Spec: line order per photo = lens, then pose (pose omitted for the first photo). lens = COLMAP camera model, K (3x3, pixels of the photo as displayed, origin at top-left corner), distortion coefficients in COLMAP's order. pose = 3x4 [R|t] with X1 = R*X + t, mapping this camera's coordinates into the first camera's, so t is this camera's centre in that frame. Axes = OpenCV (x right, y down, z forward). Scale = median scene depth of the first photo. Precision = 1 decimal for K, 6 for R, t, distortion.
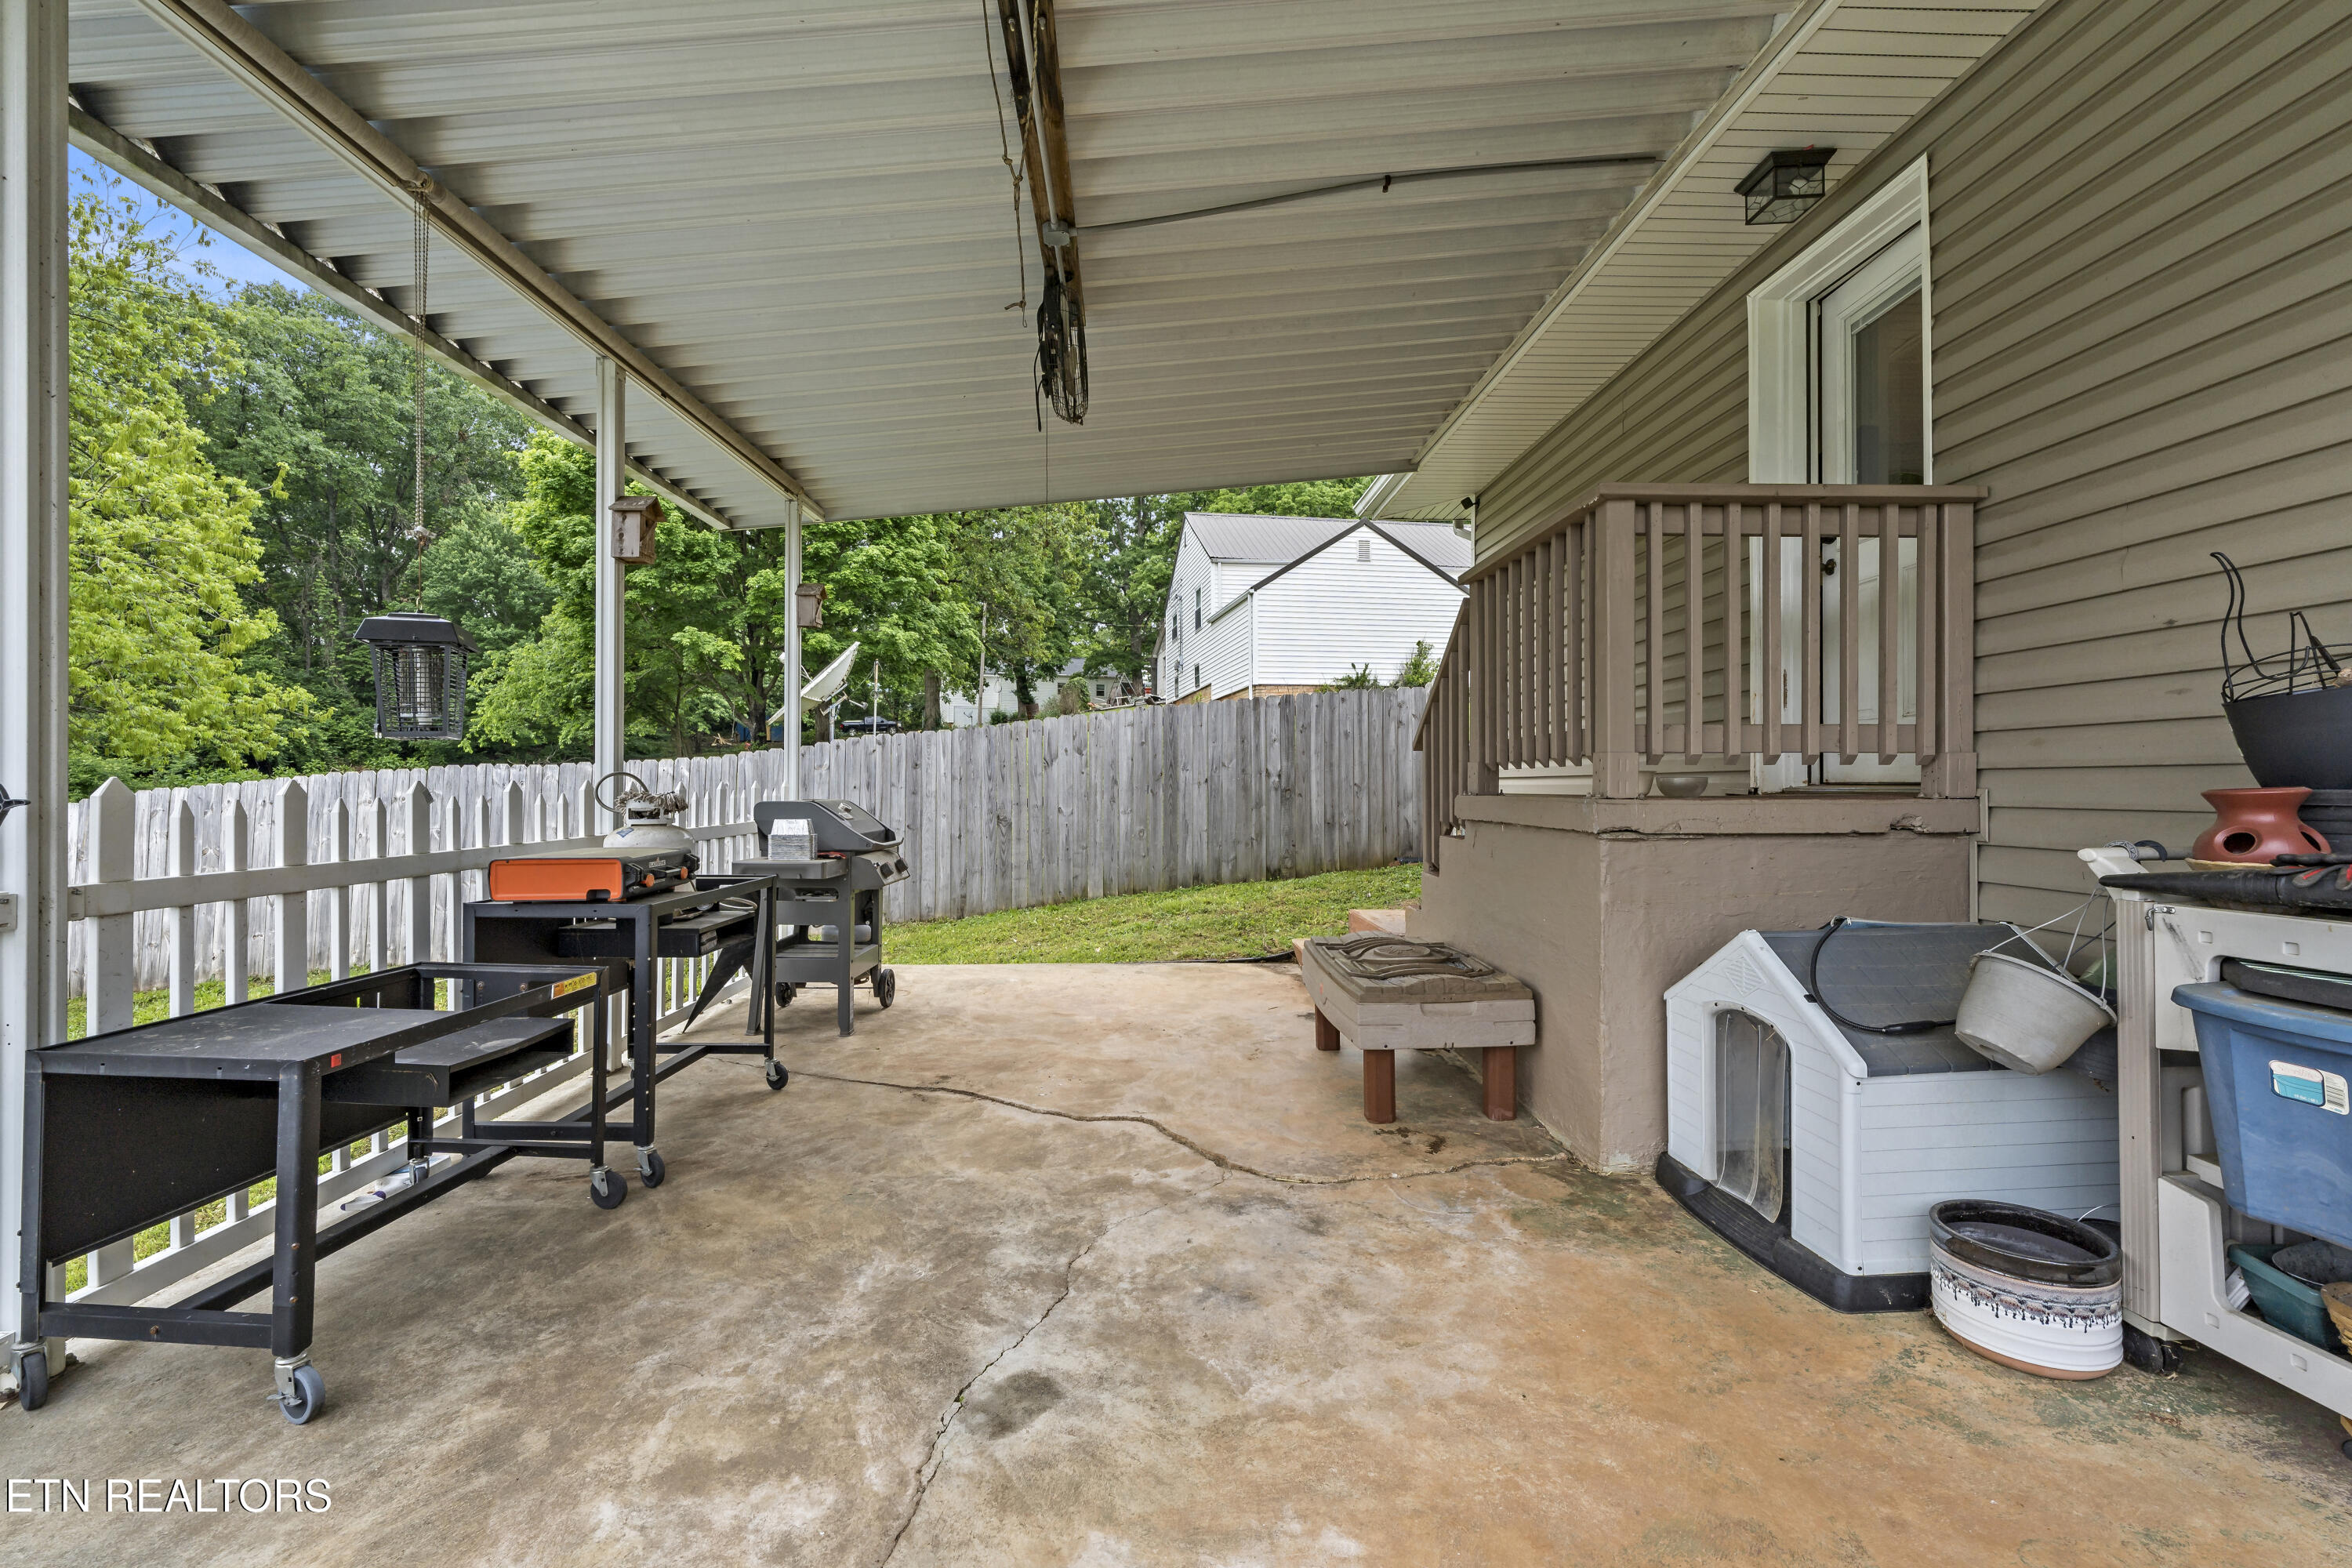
lens RADIAL K [[970.3, 0, 1168.6], [0, 970.3, 764.5], [0, 0, 1]] dist [-0.001468, -0.000239]
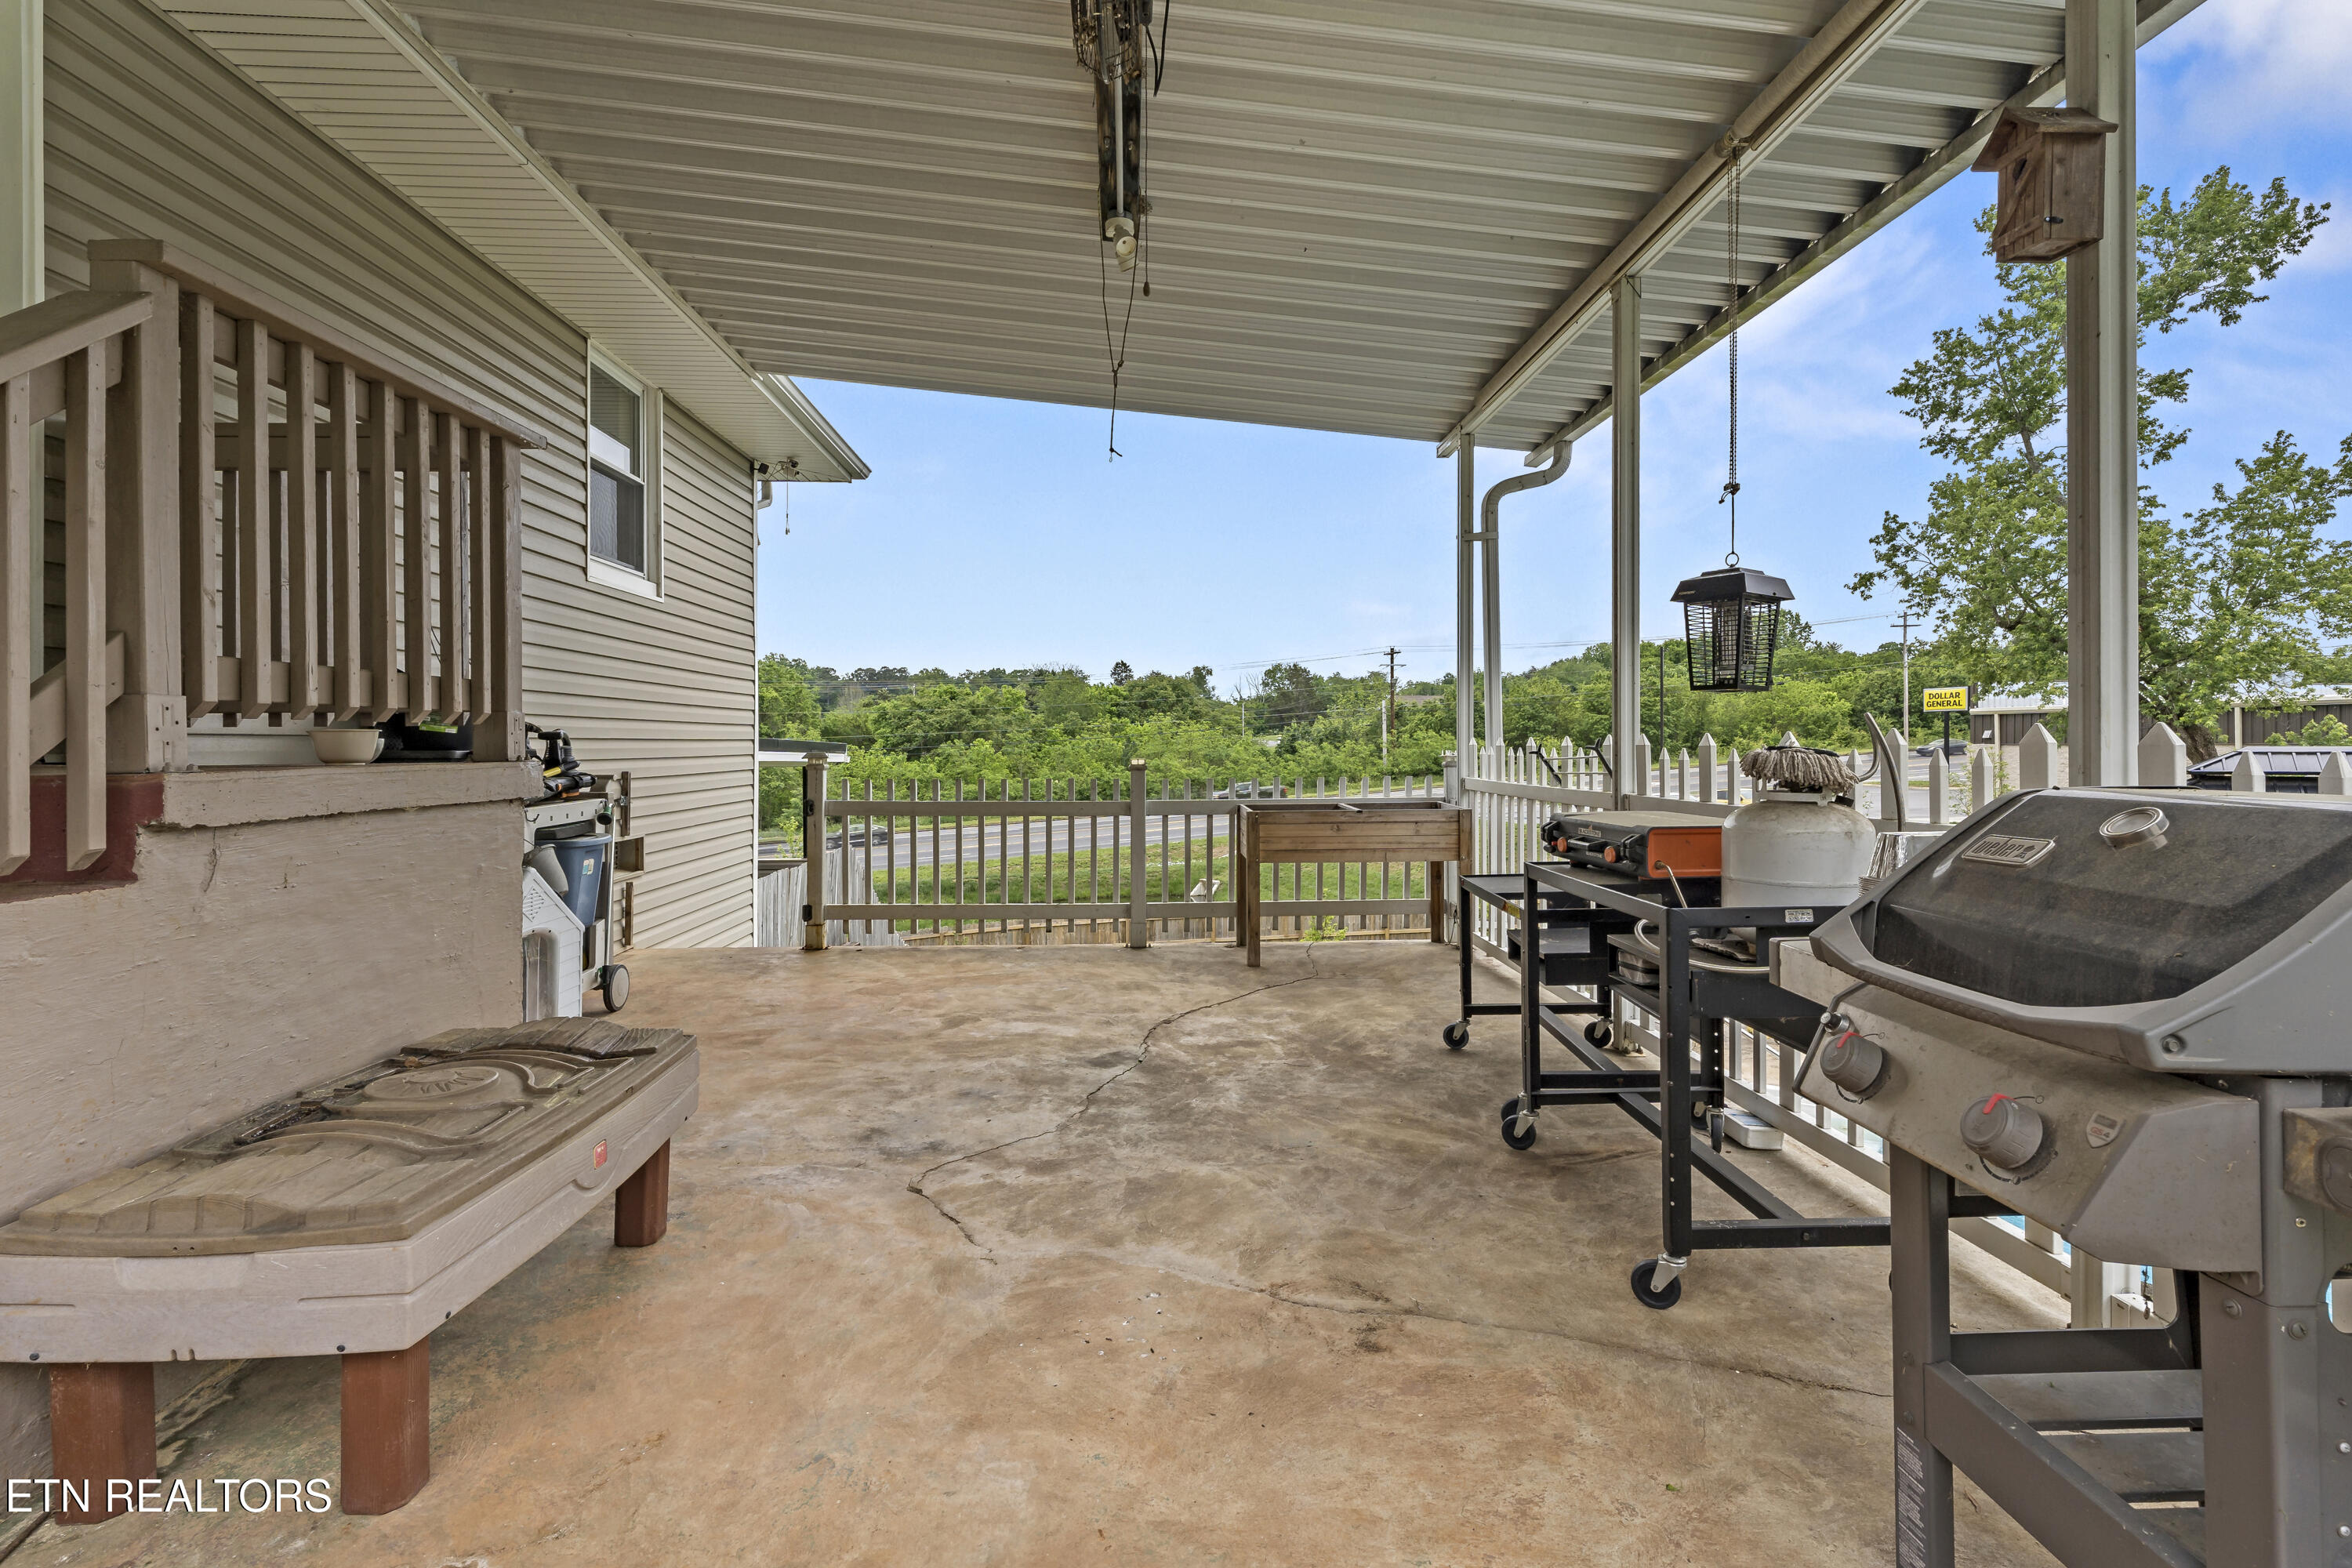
lens RADIAL K [[970.3, 0, 1168.6], [0, 970.3, 764.5], [0, 0, 1]] dist [-0.001468, -0.000239]
pose [[-0.999839, 0.010747, -0.014343, -0.191433], [0.010742, 0.999942, 0.000441, 0.050228], [0.014347, 0.000286, -0.999897, 2.229445]]
